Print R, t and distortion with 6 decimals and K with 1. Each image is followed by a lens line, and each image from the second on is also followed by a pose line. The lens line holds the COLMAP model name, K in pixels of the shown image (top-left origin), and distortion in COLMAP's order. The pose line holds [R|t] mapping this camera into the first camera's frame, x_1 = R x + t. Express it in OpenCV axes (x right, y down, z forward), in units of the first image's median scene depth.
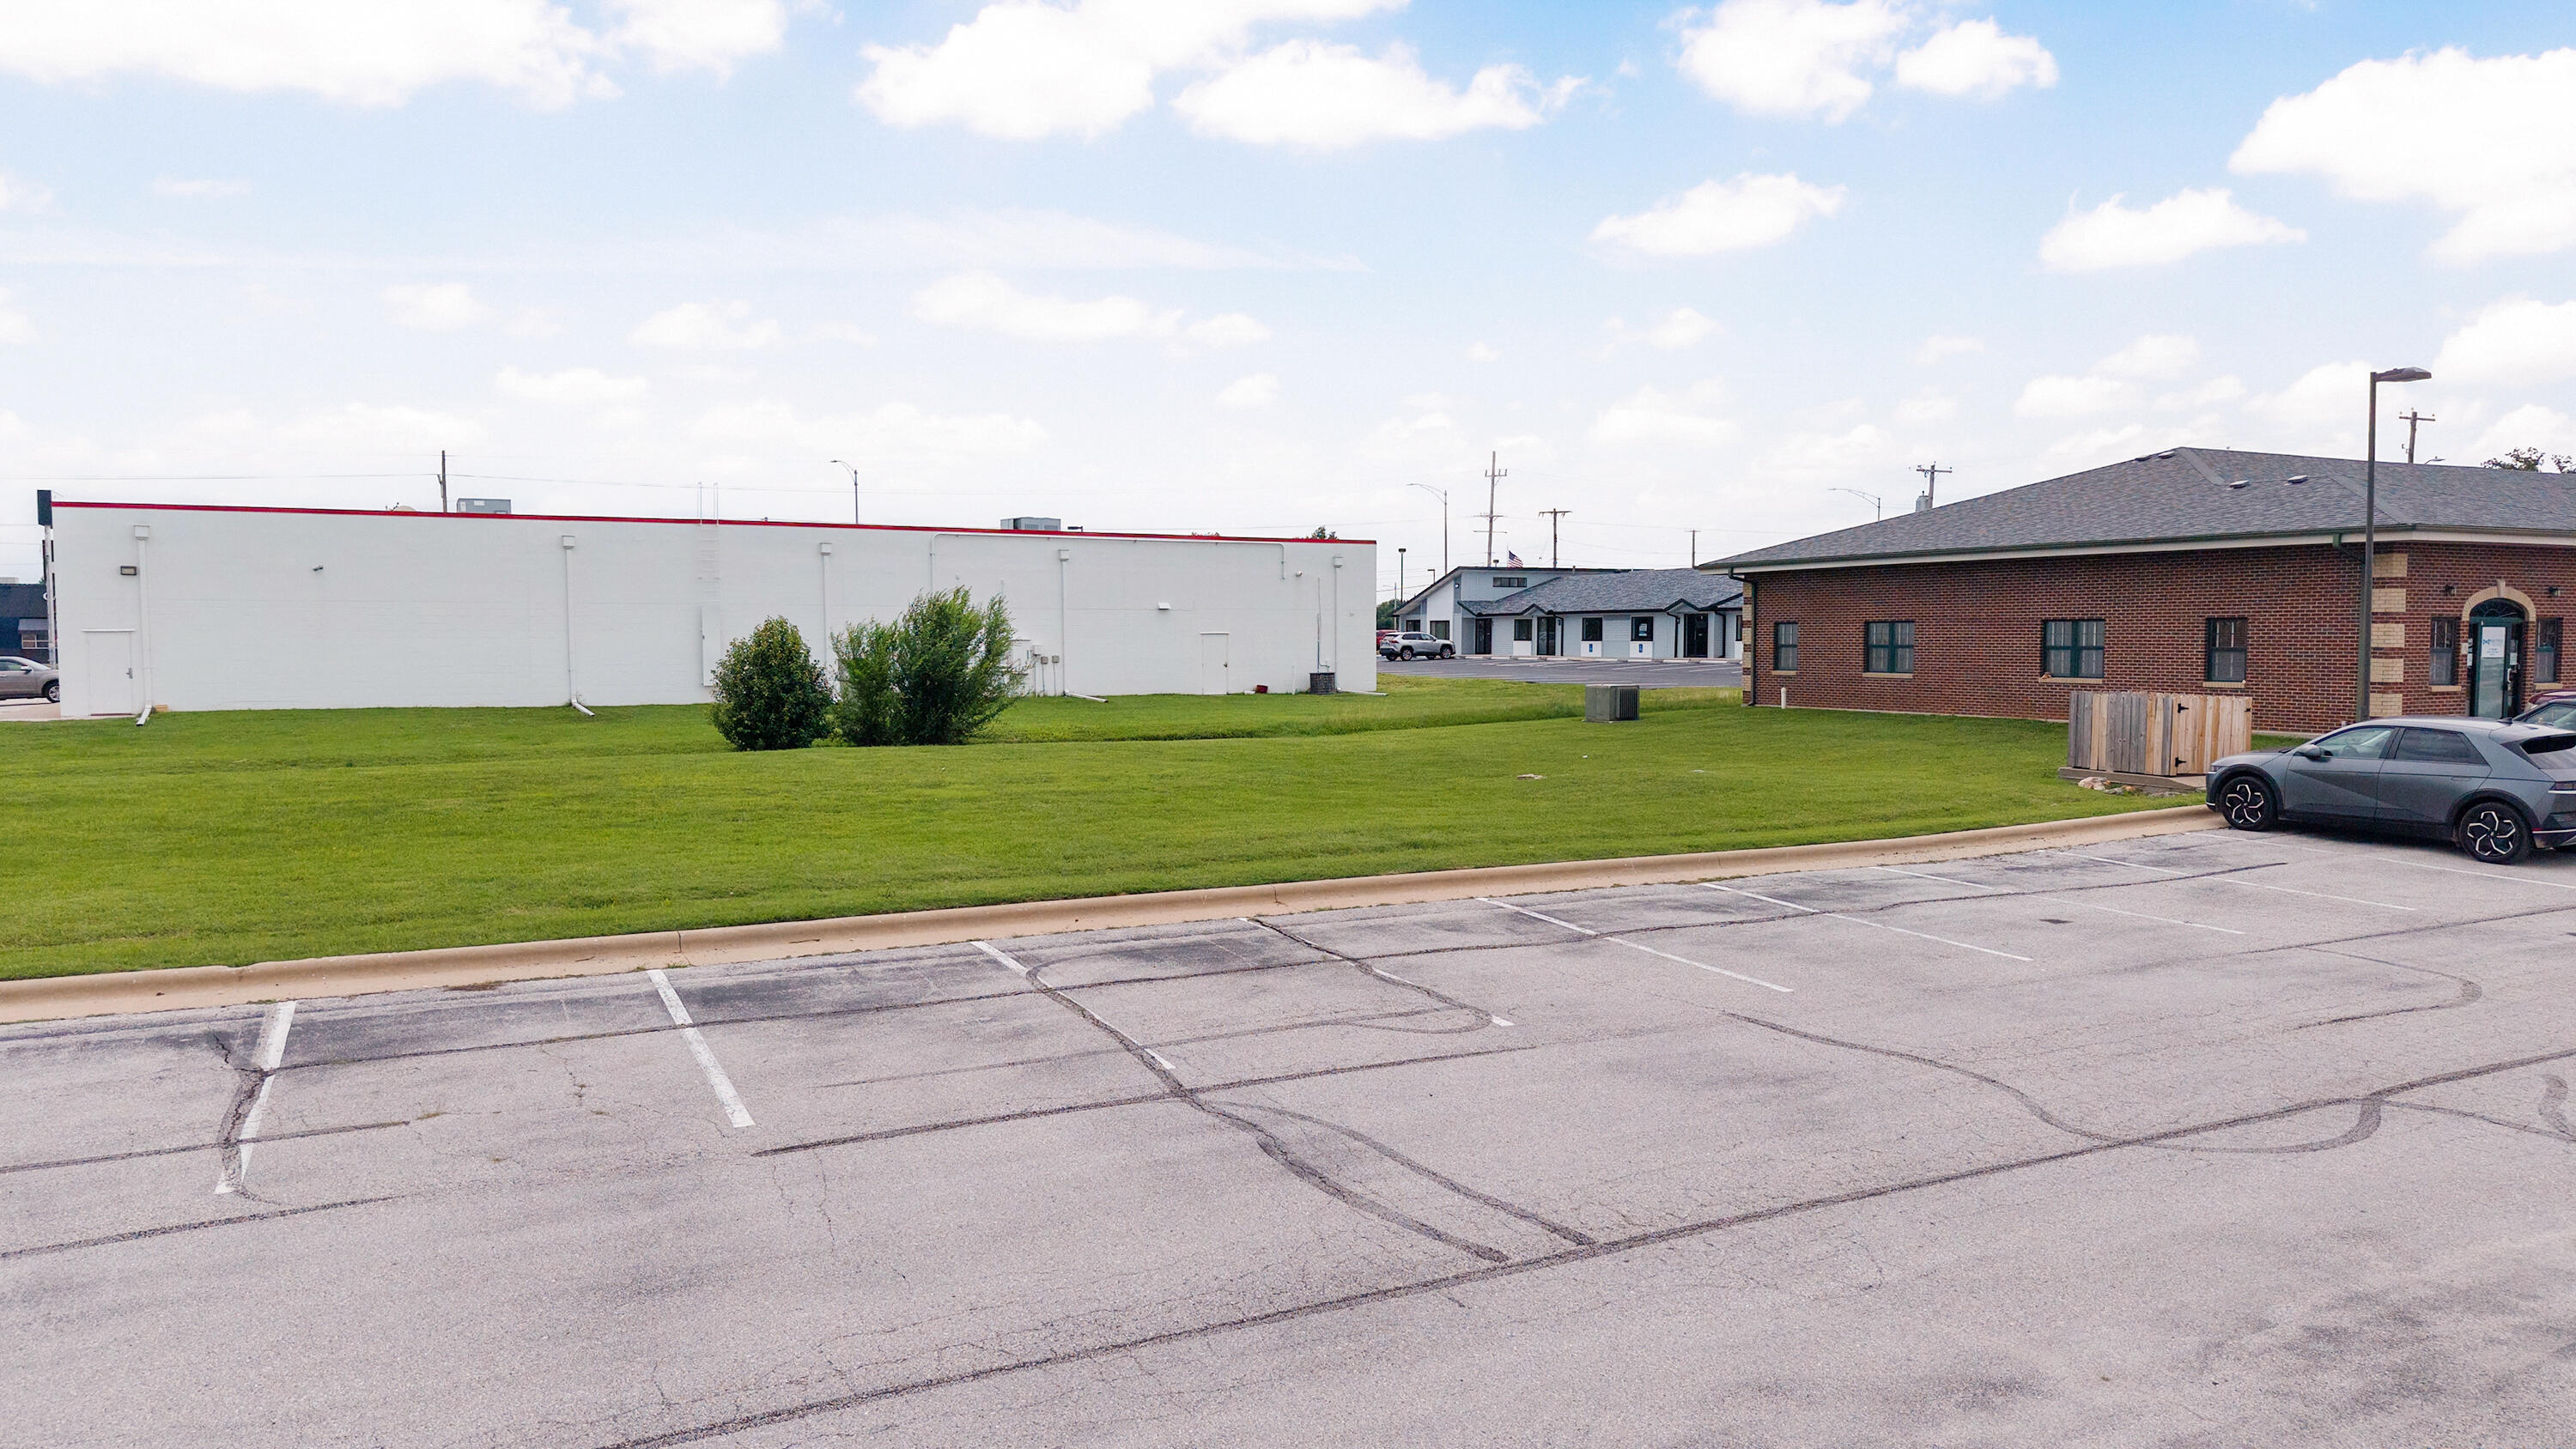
lens RADIAL K [[1730.6, 0, 1290.3], [0, 1730.6, 732.1], [0, 0, 1]] dist [0.044656, -0.057677]
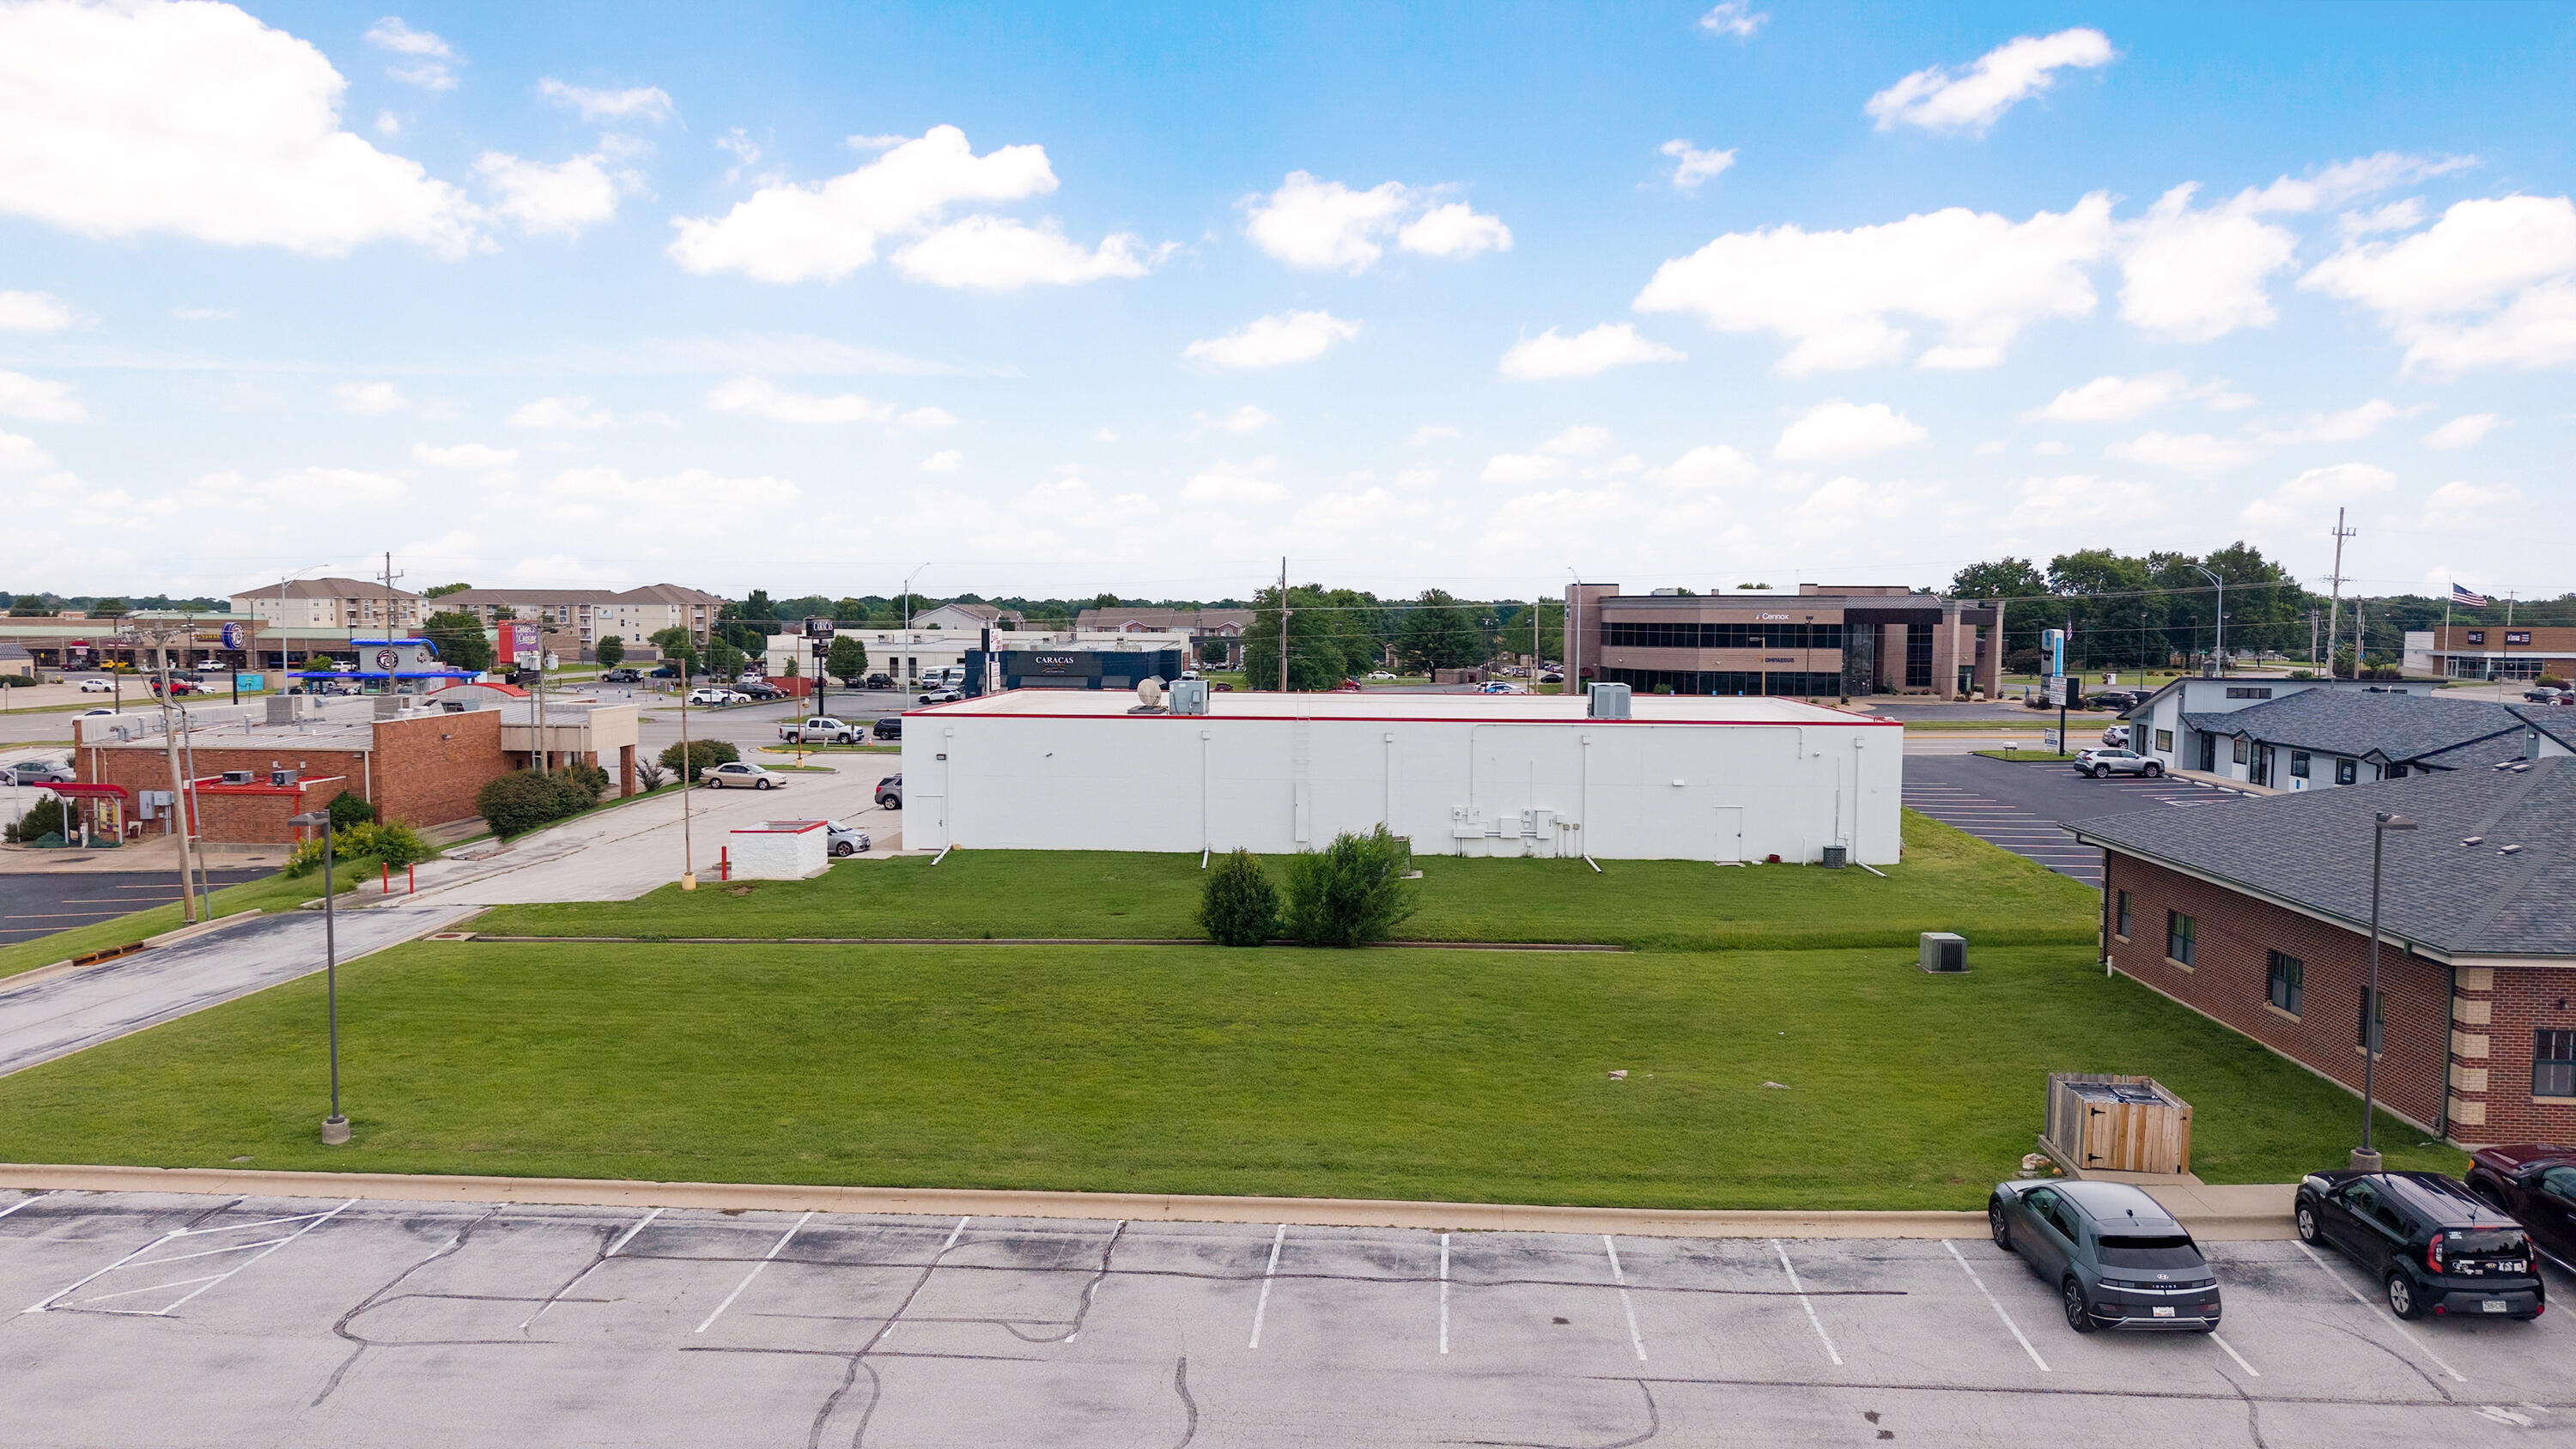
lens RADIAL K [[1729.3, 0, 1288.0], [0, 1729.3, 724.5], [0, 0, 1]] dist [0.023486, -0.022451]
pose [[0.862171, 0.040047, -0.505031, 0.436654], [-0.036213, 0.999192, 0.017411, -0.191025], [0.505321, 0.003278, 0.862925, -0.188592]]
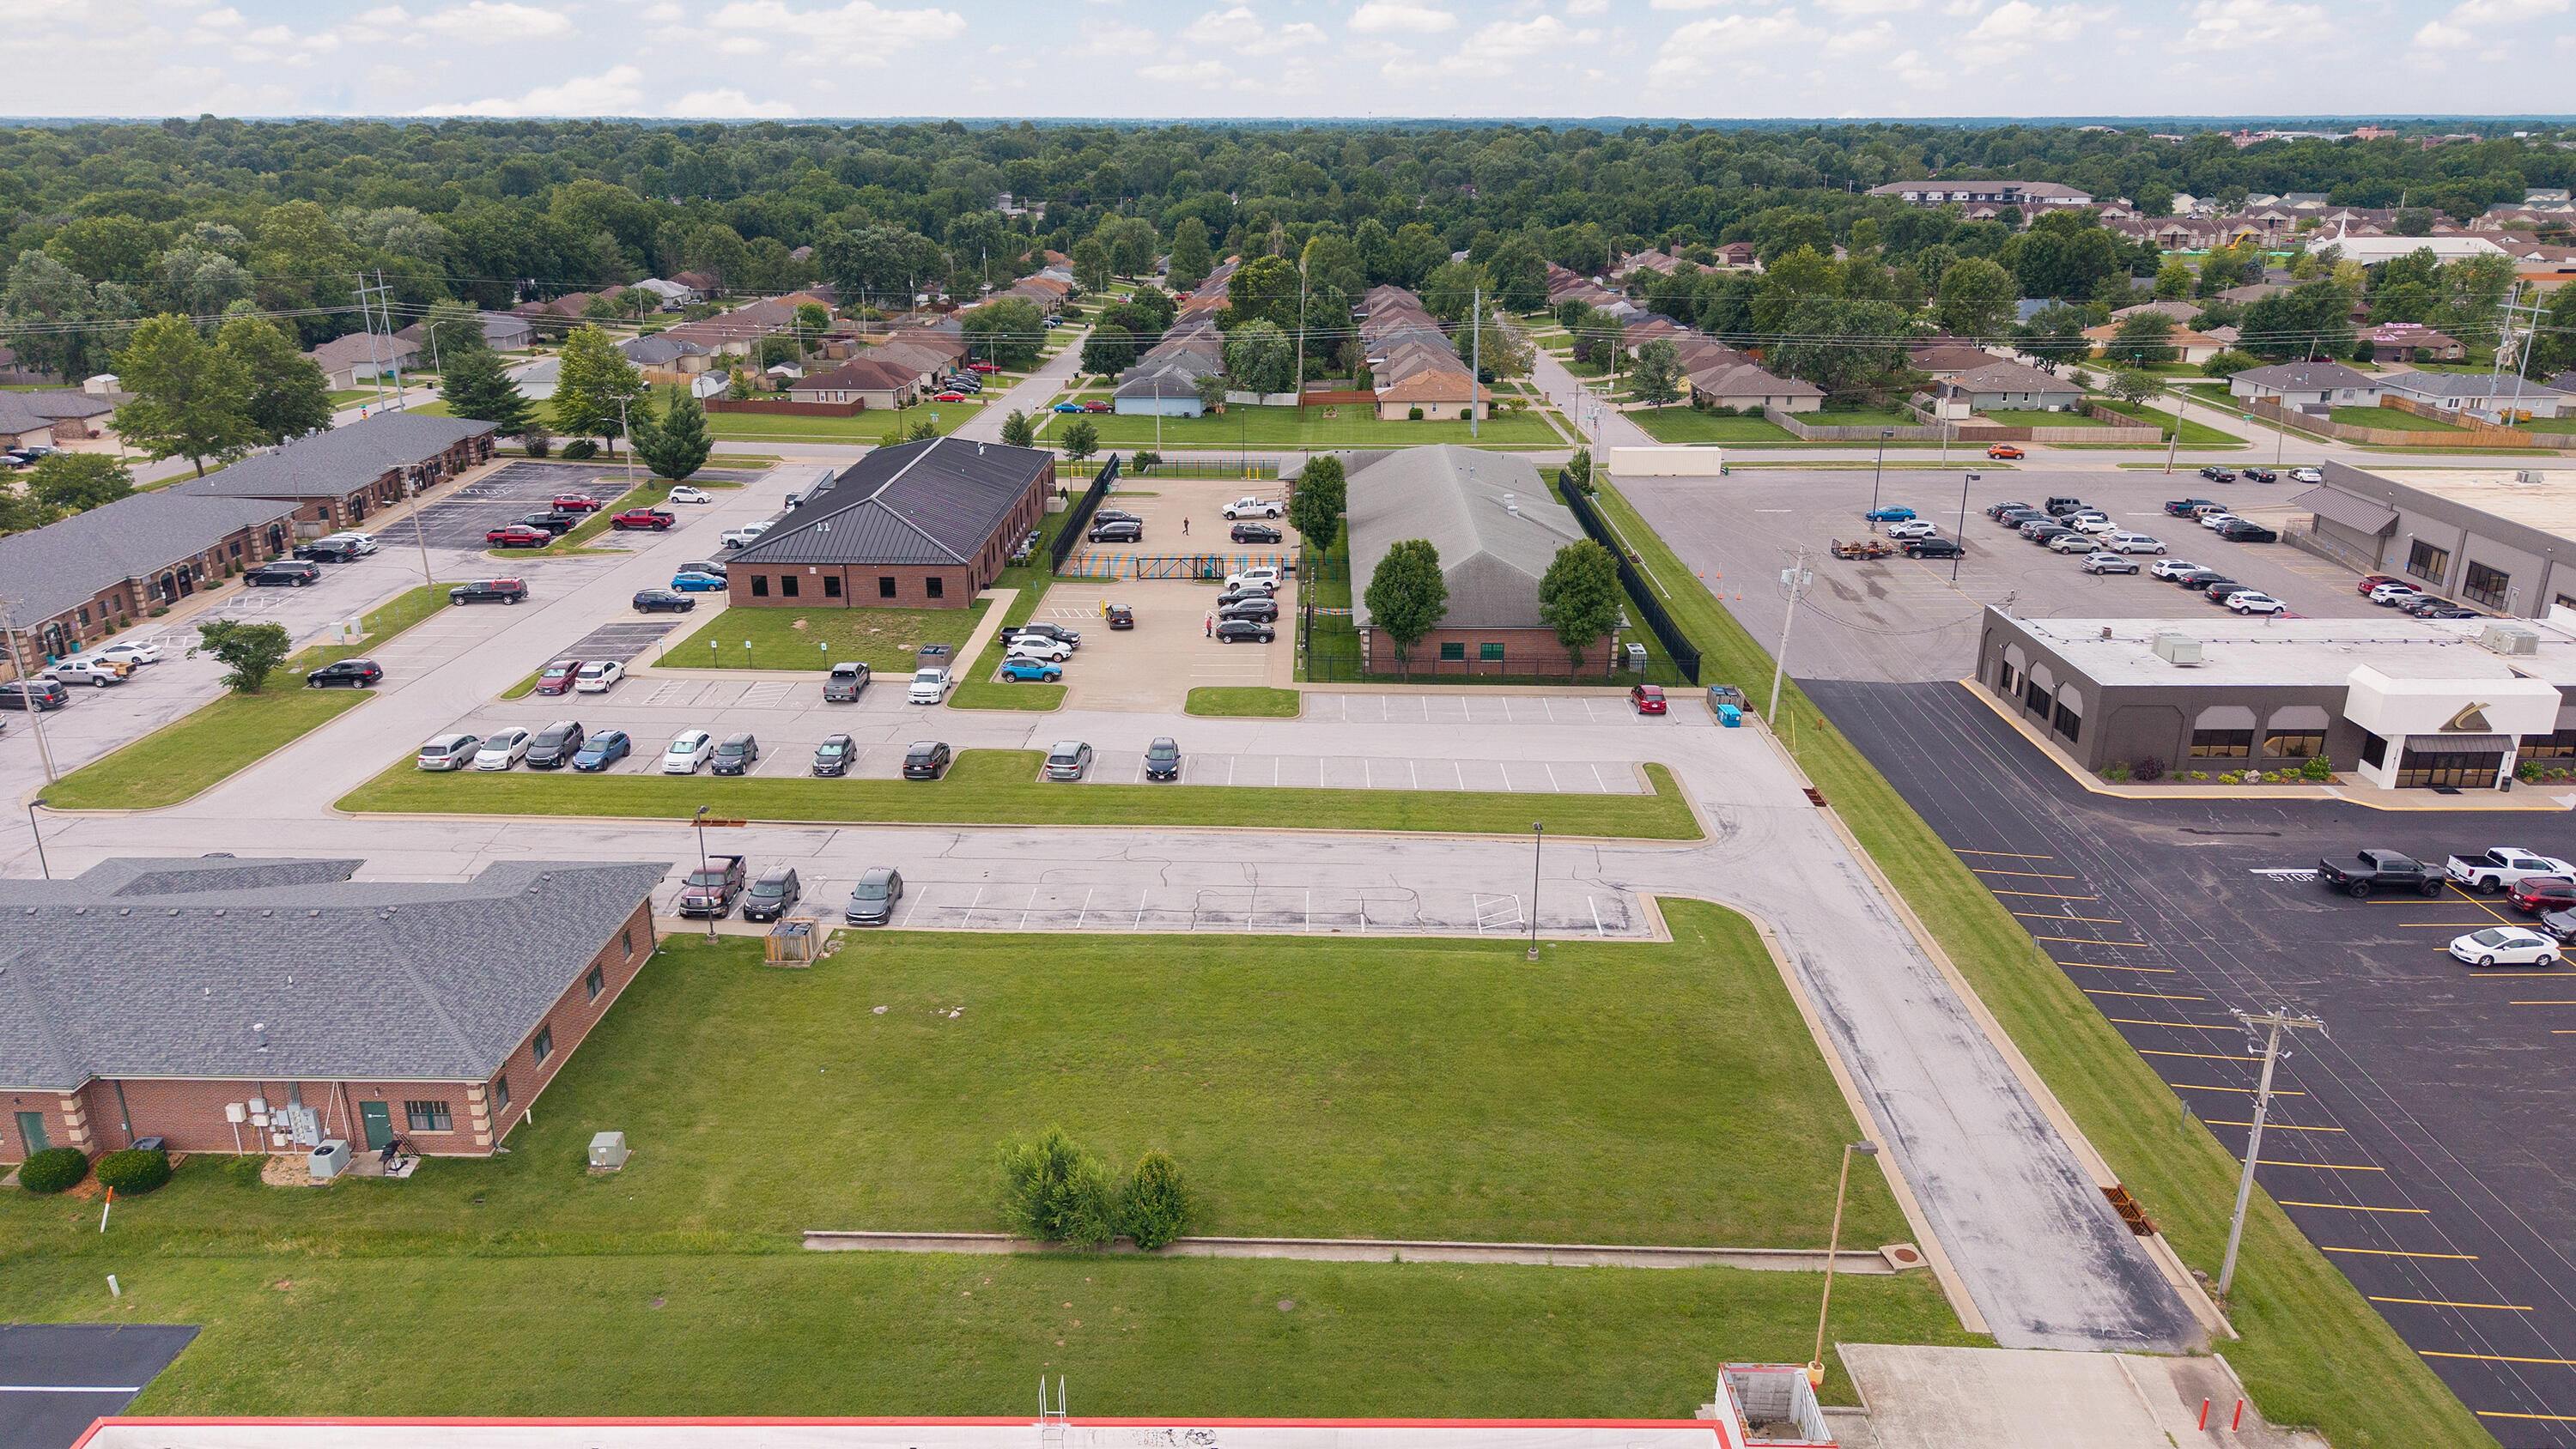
lens RADIAL K [[1730.6, 0, 1290.3], [0, 1730.6, 732.1], [0, 0, 1]] dist [0.044656, -0.057677]
pose [[-0.889816, -0.151574, 0.430411, -1.010561], [0.025762, 0.925030, 0.379019, -0.993671], [-0.455592, 0.348345, -0.819202, 2.071511]]
